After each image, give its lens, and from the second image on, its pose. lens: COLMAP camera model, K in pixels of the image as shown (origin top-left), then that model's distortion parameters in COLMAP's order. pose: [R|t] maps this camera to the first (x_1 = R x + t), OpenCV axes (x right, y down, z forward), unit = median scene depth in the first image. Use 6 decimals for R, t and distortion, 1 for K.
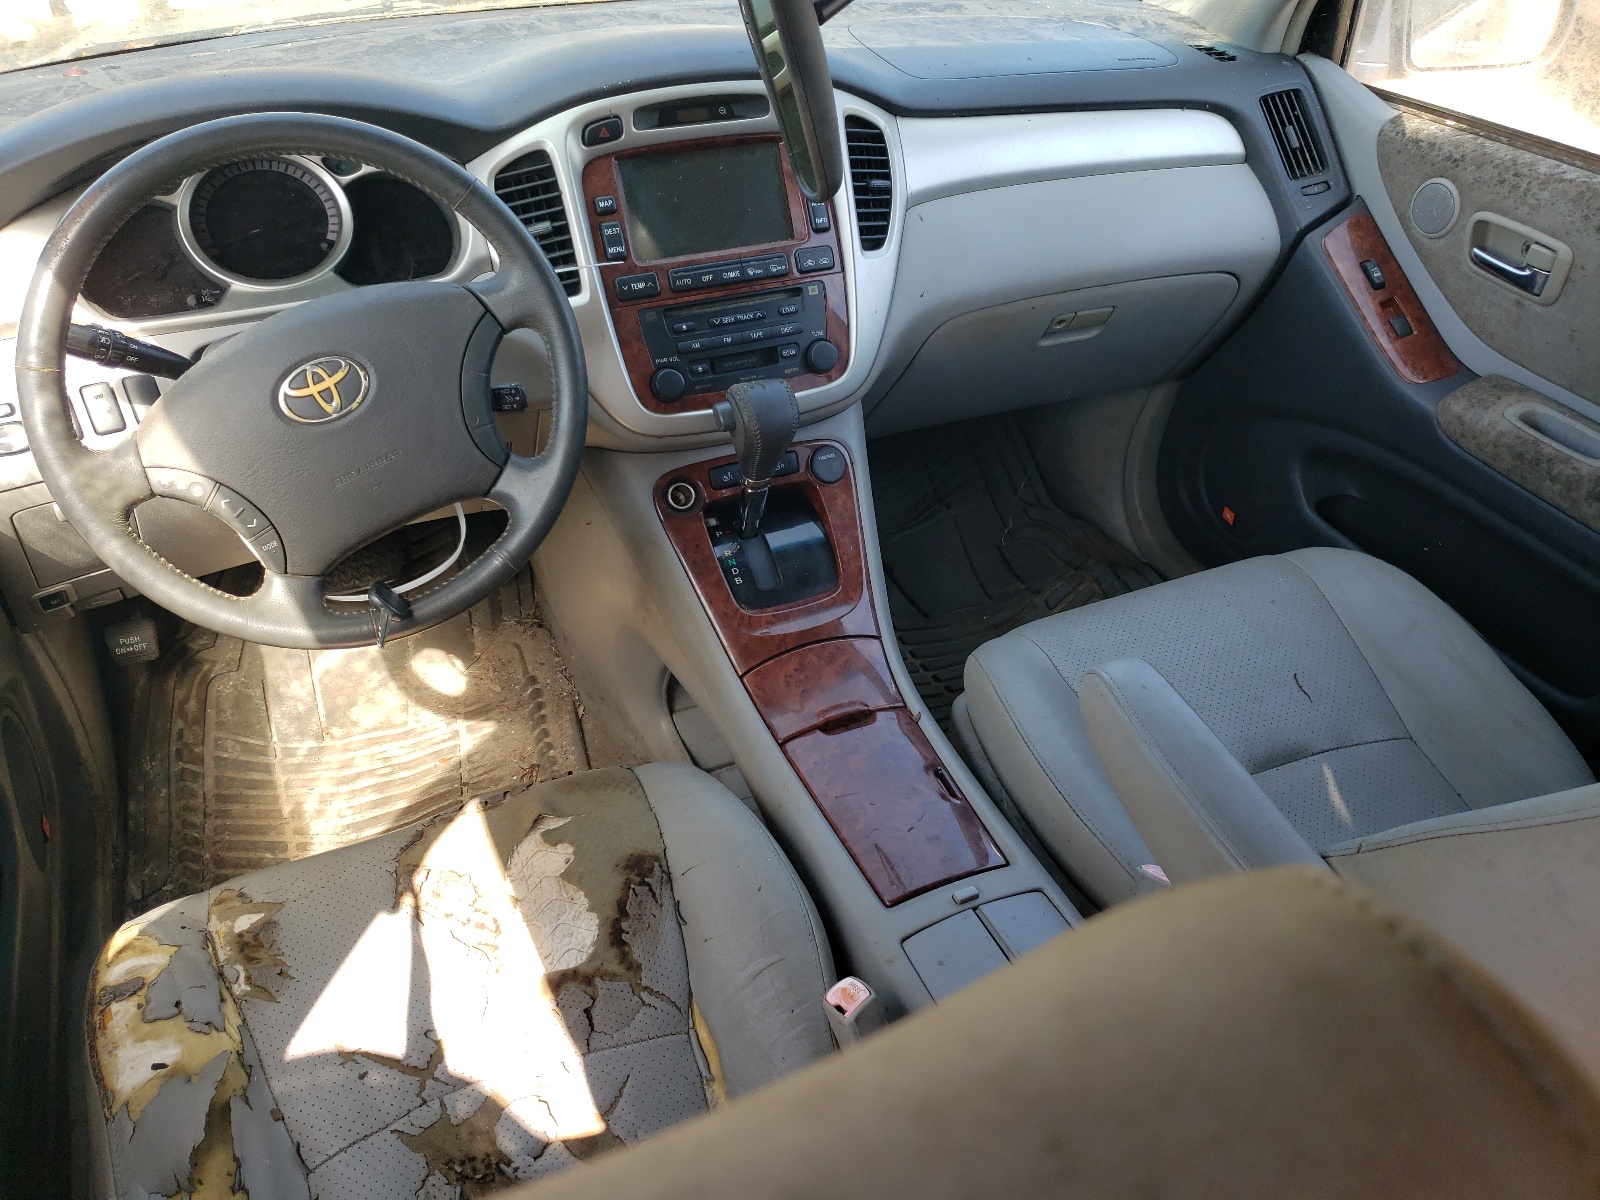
lens RADIAL K [[1226.4, 0, 800.0], [0, 1226.4, 600.0], [0, 0, 1]] dist [-0.000280, 0.001401]
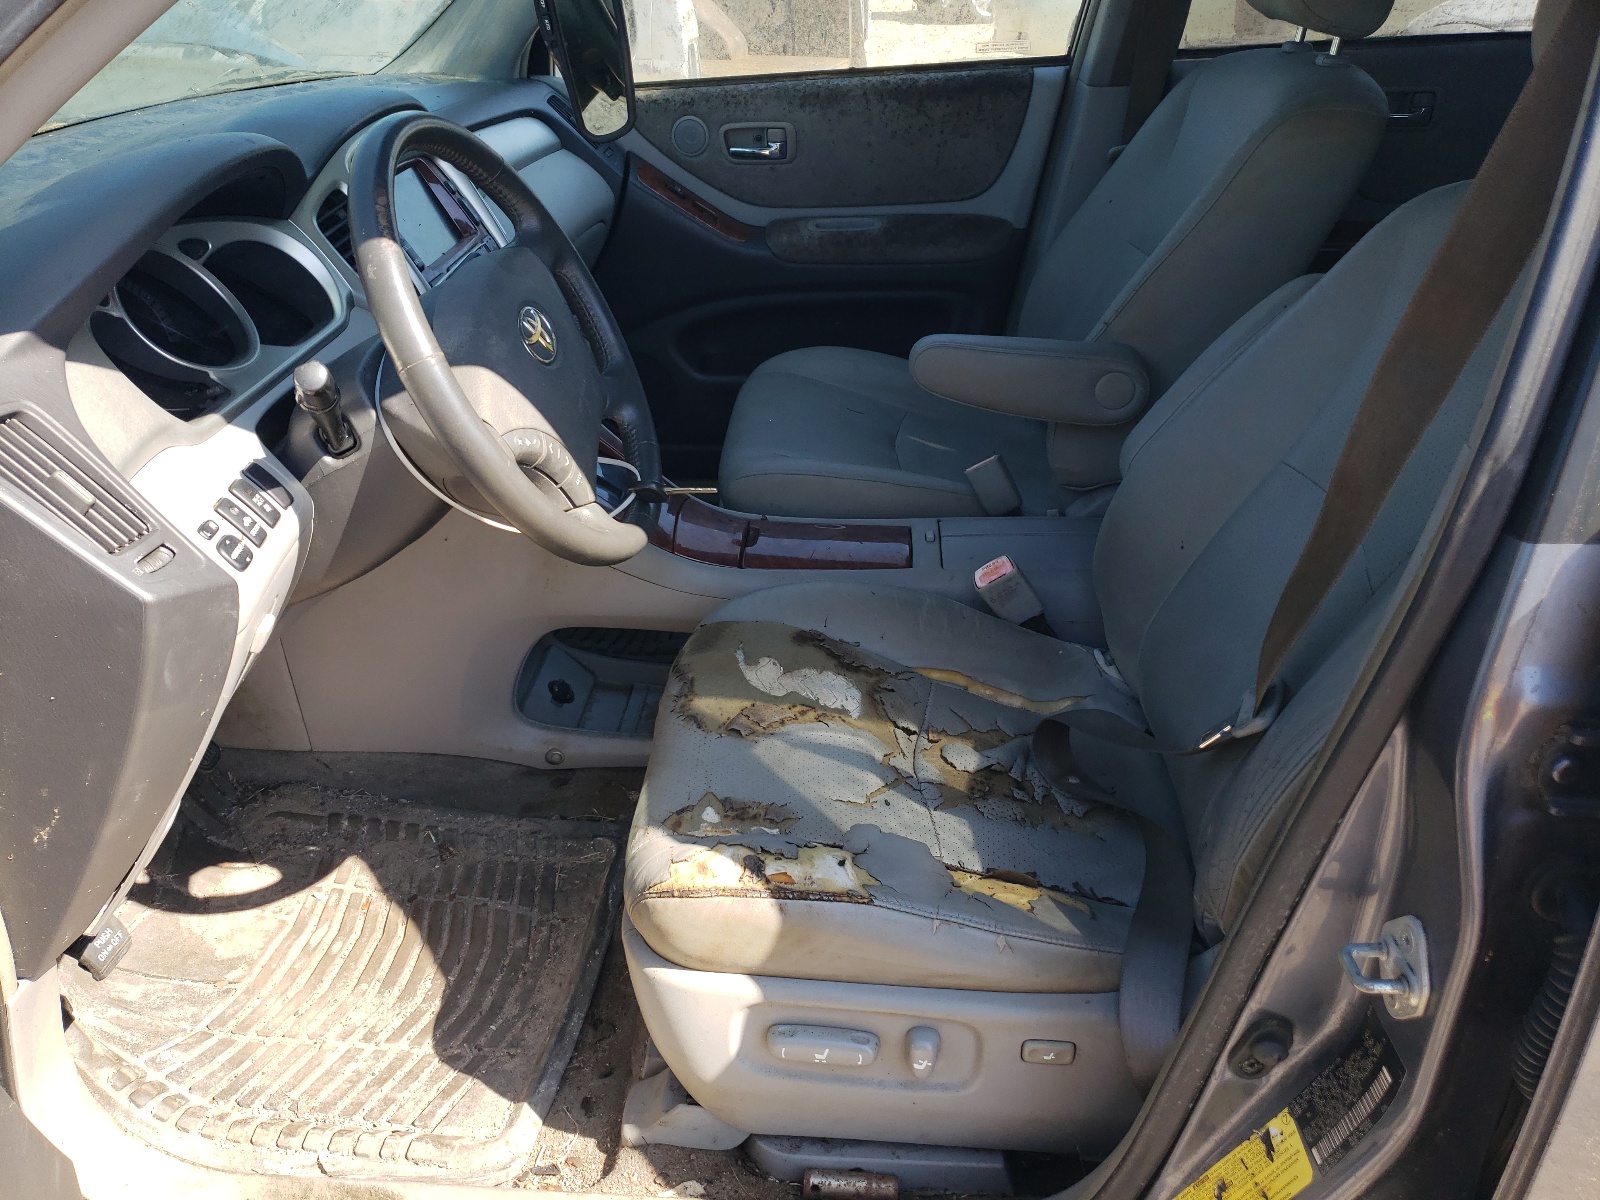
lens RADIAL K [[1226.4, 0, 800.0], [0, 1226.4, 600.0], [0, 0, 1]] dist [-0.000280, 0.001401]
pose [[0.469980, -0.470642, 0.746736, -0.887660], [0.569553, 0.808004, 0.150792, -0.007971], [-0.674335, 0.354437, 0.647801, 0.138469]]
